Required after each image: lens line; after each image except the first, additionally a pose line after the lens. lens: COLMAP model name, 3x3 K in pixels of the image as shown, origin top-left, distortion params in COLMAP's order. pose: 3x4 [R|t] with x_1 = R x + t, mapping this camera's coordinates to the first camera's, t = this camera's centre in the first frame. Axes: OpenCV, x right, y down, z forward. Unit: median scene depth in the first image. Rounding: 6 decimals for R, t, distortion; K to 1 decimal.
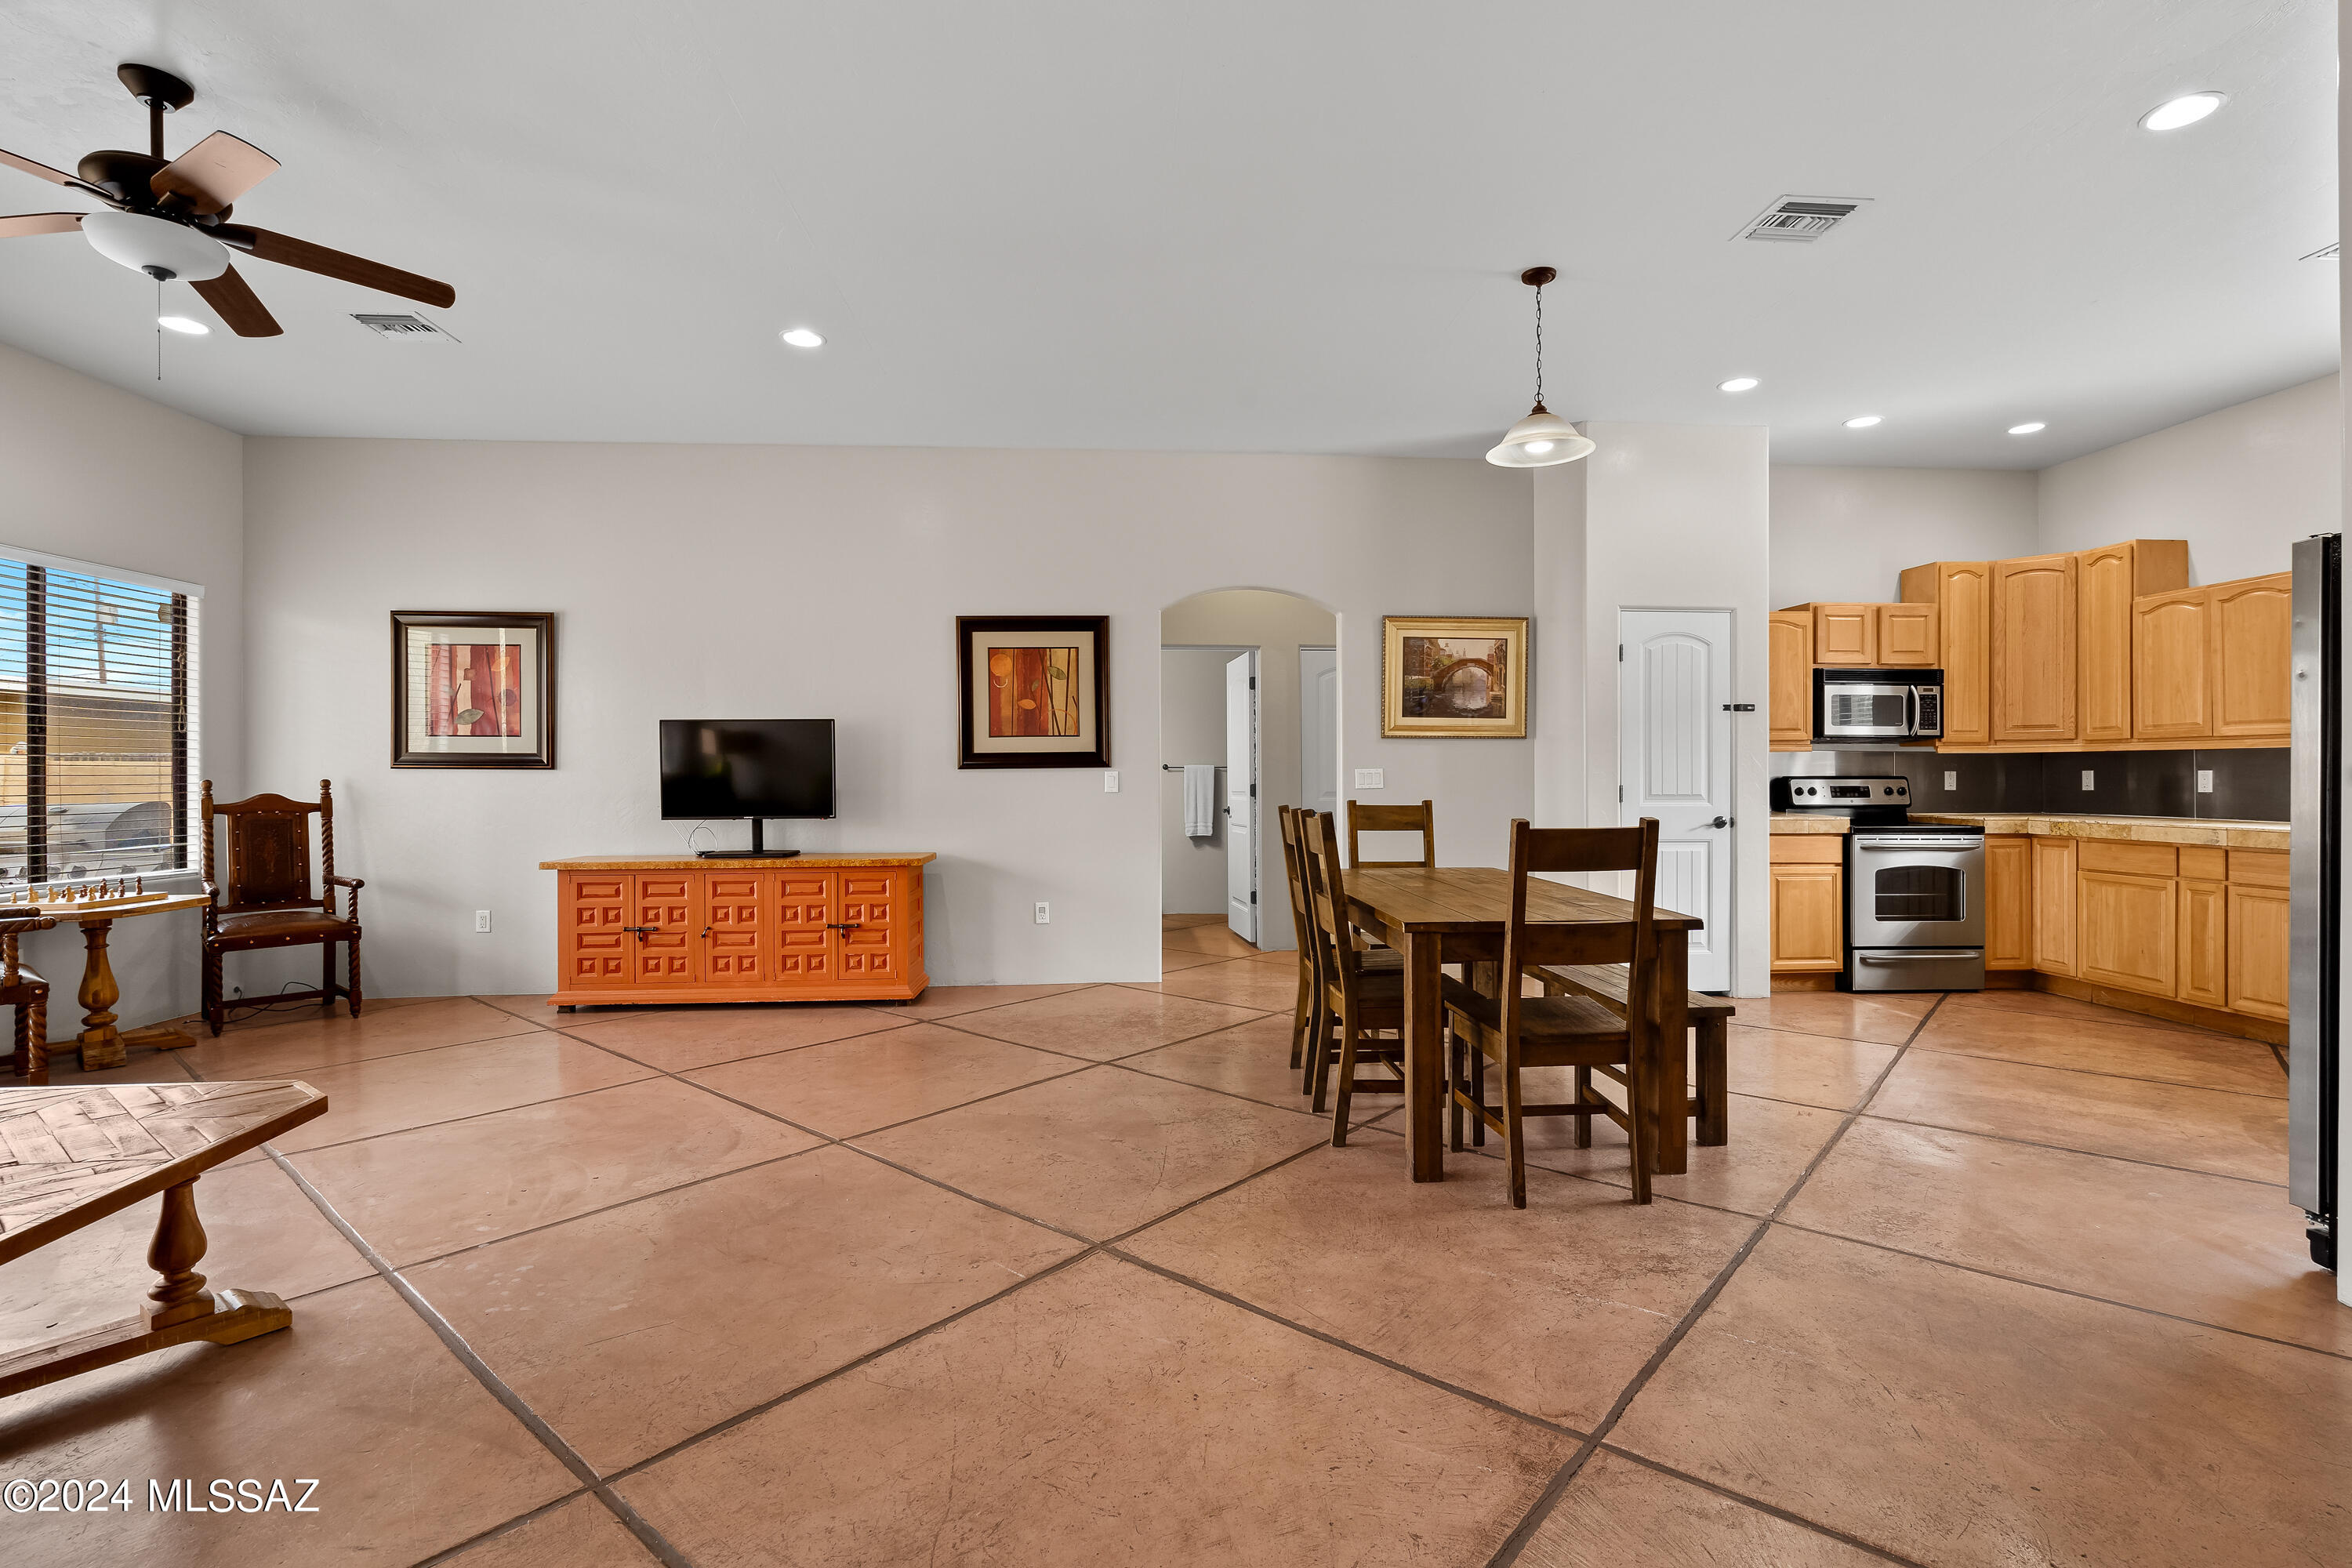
lens RADIAL K [[1084.5, 0, 1189.4], [0, 1084.5, 779.6], [0, 0, 1]] dist [-0.001065, 0.000258]
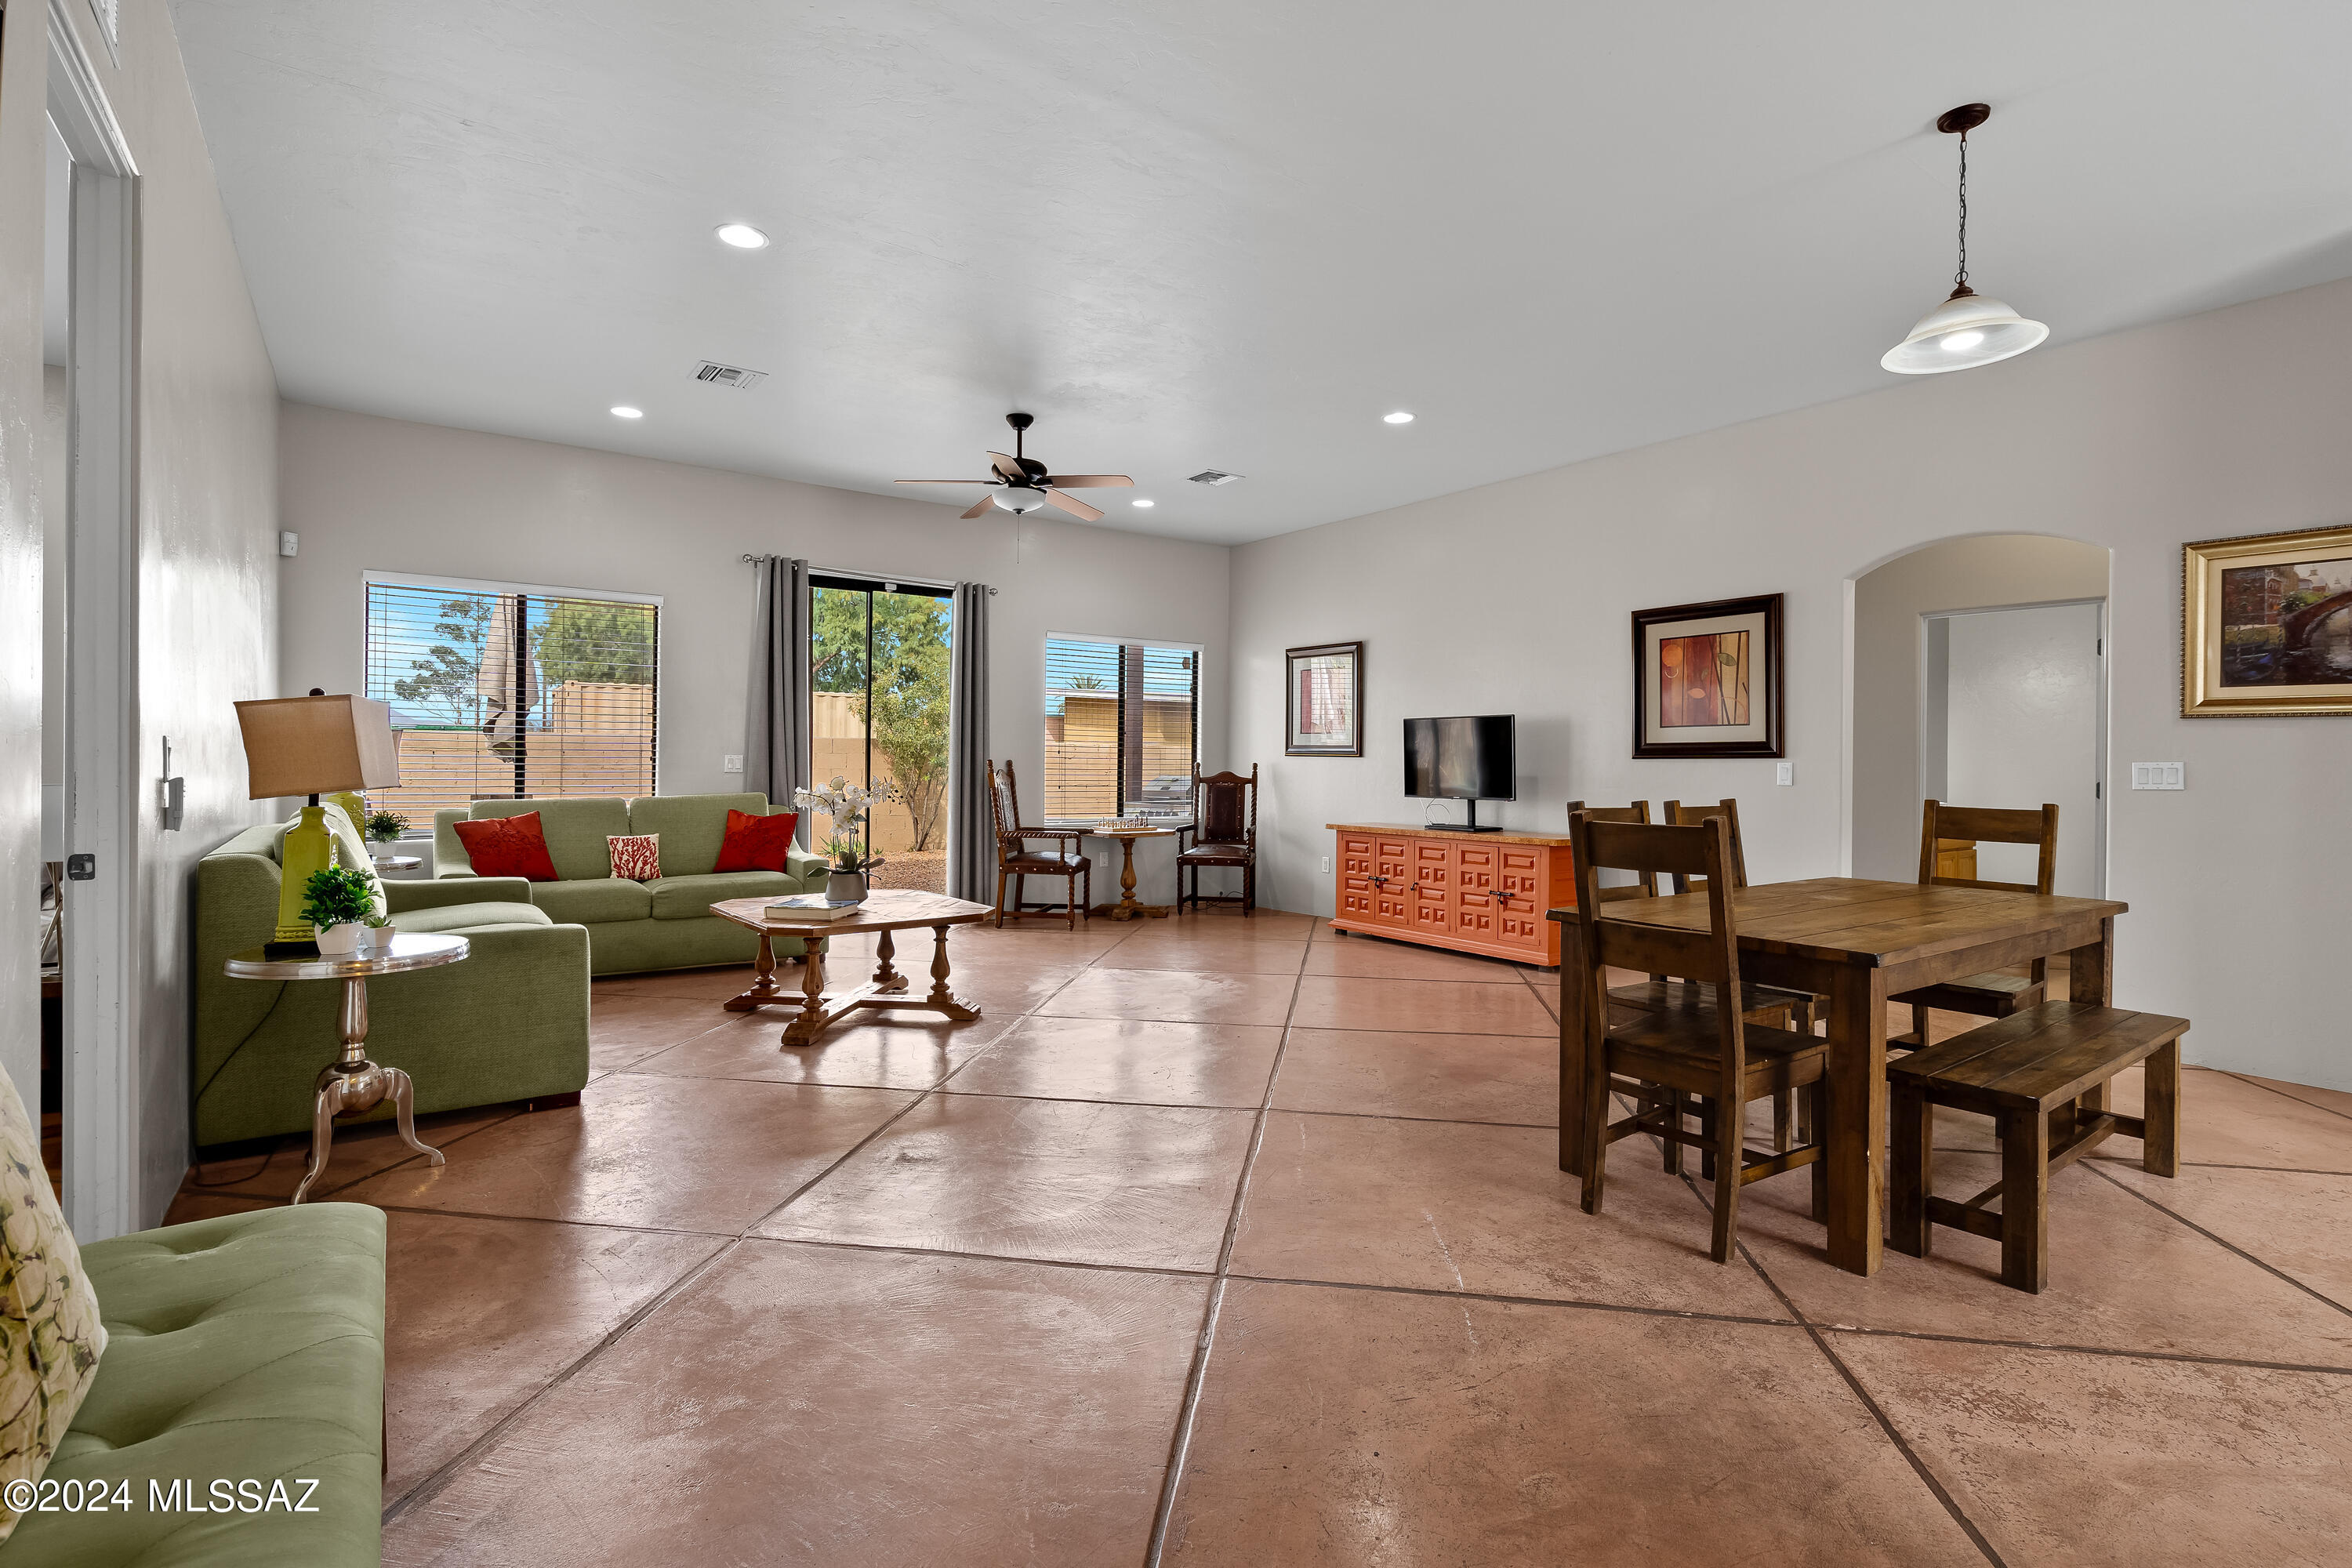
lens RADIAL K [[1101.7, 0, 1180.3], [0, 1101.7, 767.0], [0, 0, 1]] dist [-0.003444, -0.000413]
pose [[0.525391, 0.012585, -0.850768, 0.500374], [-0.014401, 0.999879, 0.005897, -0.002239], [0.850739, 0.009153, 0.525509, 0.089291]]
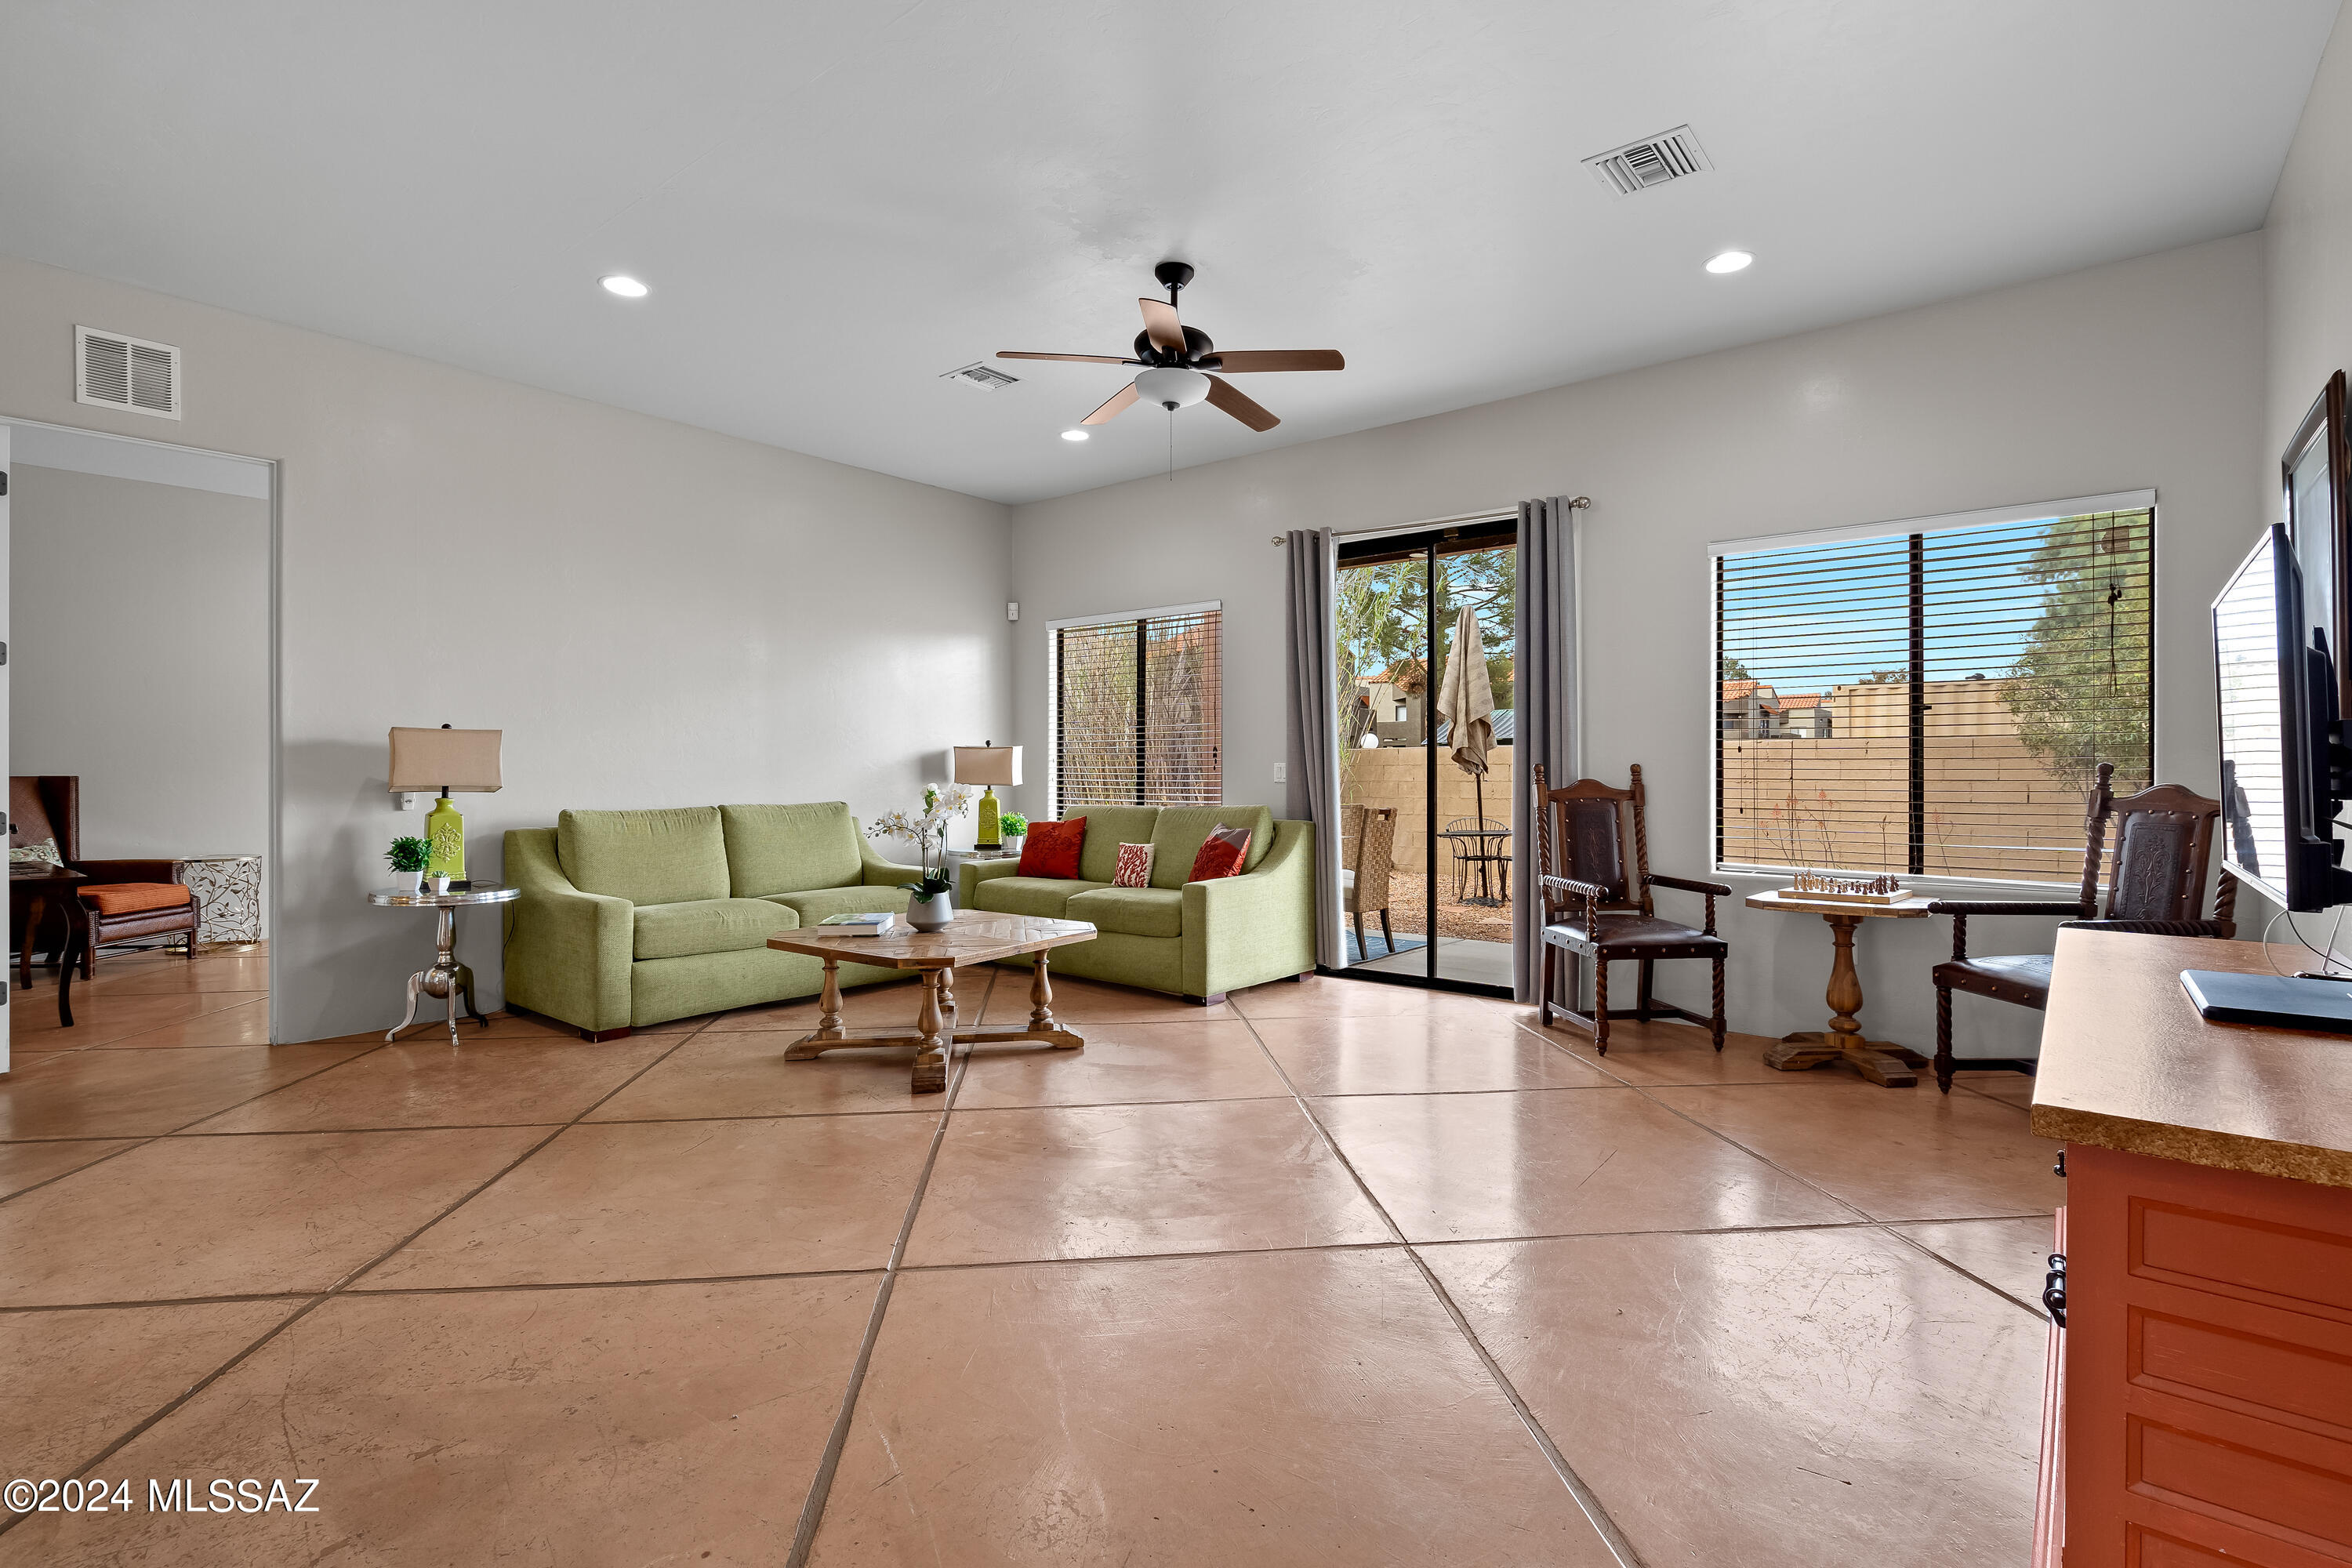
lens RADIAL K [[1093.9, 0, 1176.0], [0, 1093.9, 784.0], [0, 0, 1]] dist [-0.002747, 0.000015]
pose [[-0.690443, 0.010496, -0.723311, 0.038111], [0.000254, 0.999898, 0.014268, 0.004370], [0.723387, 0.009668, -0.690375, 1.025047]]
